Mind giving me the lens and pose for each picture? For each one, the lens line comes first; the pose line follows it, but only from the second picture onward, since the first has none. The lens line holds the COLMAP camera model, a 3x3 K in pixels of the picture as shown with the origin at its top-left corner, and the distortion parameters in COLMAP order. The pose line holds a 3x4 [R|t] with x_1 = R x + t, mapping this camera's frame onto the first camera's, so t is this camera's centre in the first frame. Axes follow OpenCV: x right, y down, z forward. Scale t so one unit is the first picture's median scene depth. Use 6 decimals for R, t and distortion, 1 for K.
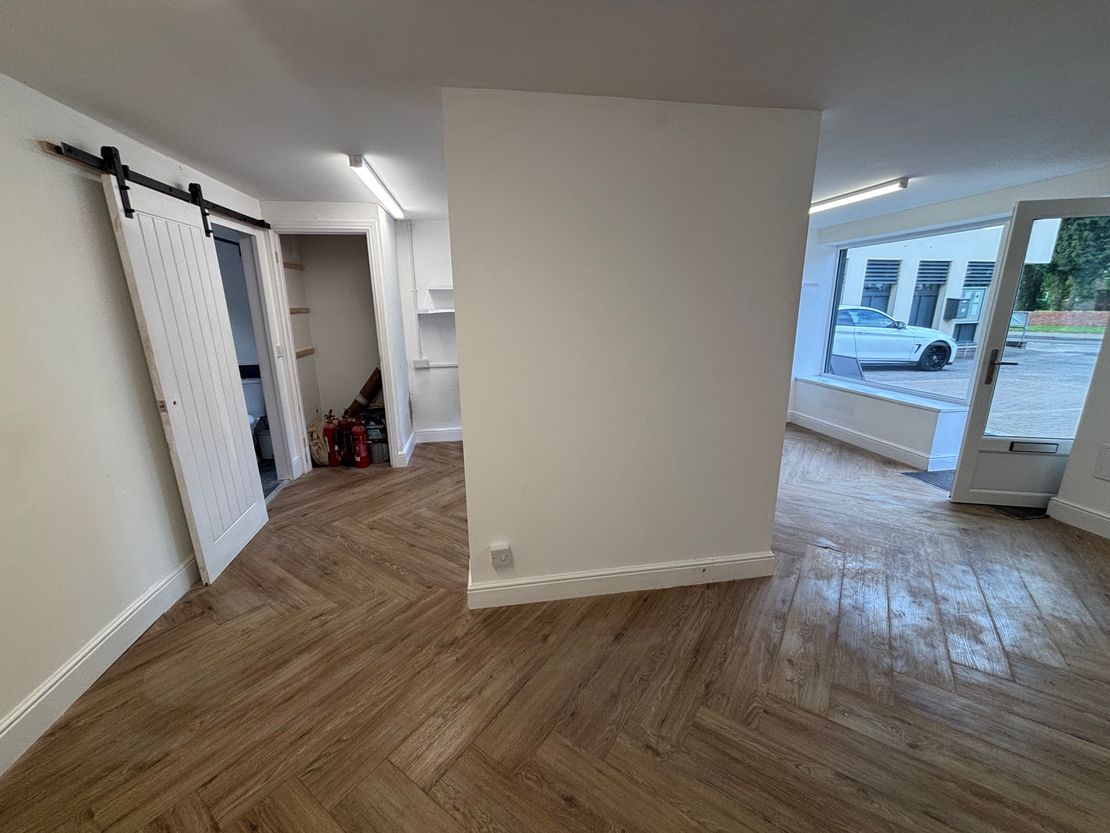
lens RADIAL K [[448.6, 0, 553.5], [0, 448.6, 418.5], [0, 0, 1]] dist [-0.006814, 0.004498]
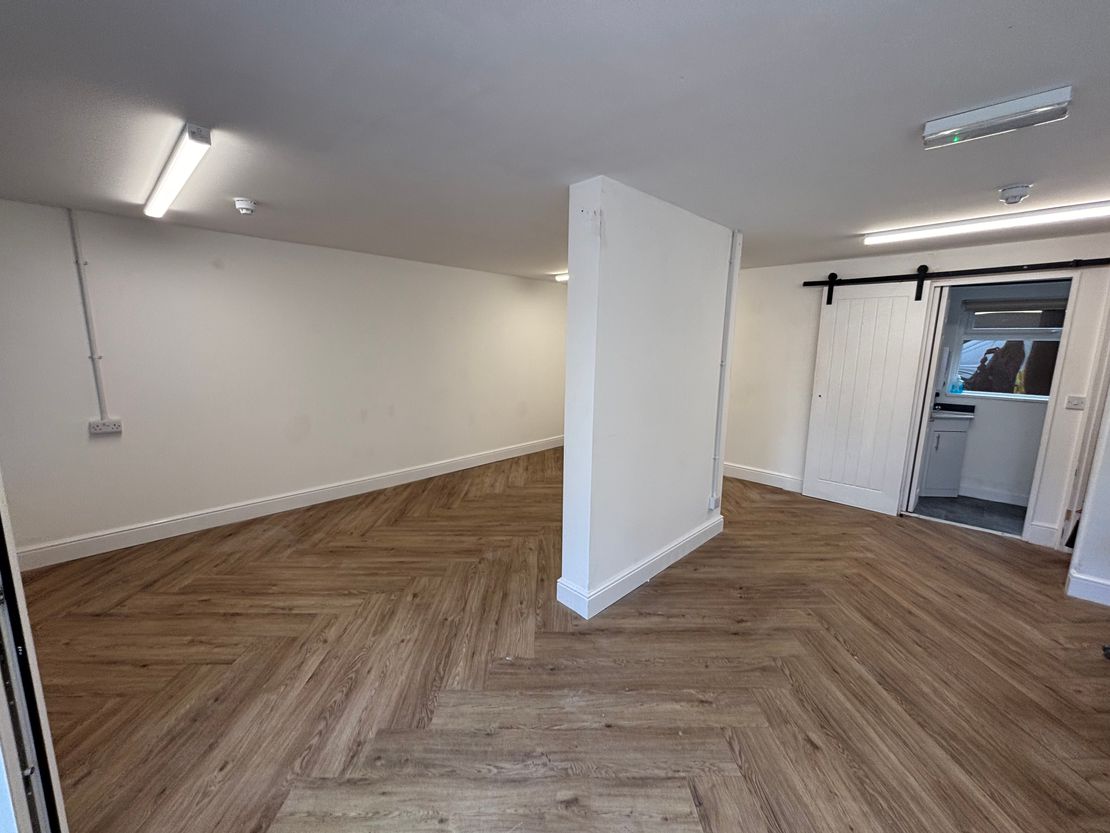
lens RADIAL K [[448.6, 0, 553.5], [0, 448.6, 418.5], [0, 0, 1]] dist [-0.006814, 0.004498]
pose [[-0.811841, 0.098523, -0.575506, 0.893257], [-0.152758, 0.915490, 0.372214, -0.365608], [0.563542, 0.390092, -0.728182, 1.343054]]
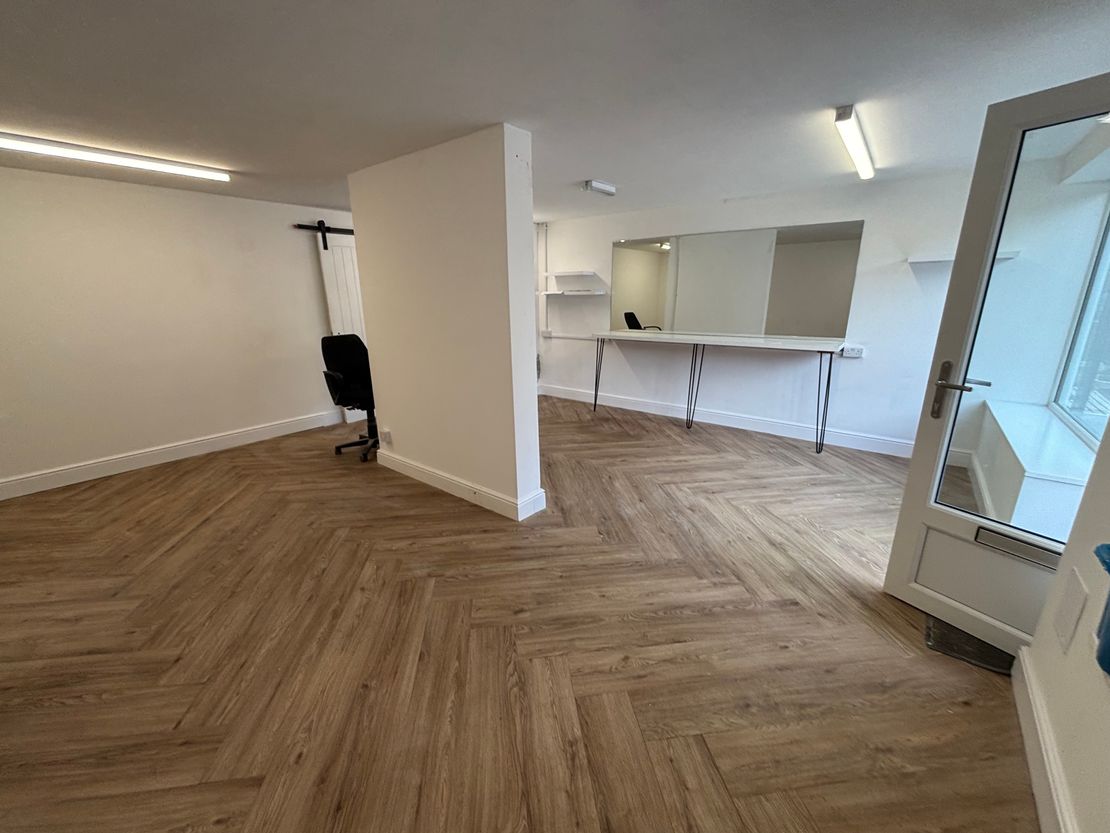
lens RADIAL K [[448.6, 0, 553.5], [0, 448.6, 418.5], [0, 0, 1]] dist [-0.006814, 0.004498]
pose [[0.665578, 0.208256, -0.716684, 1.113153], [-0.184081, 0.976420, 0.112776, -0.050466], [0.723270, 0.056867, 0.688220, 0.210147]]
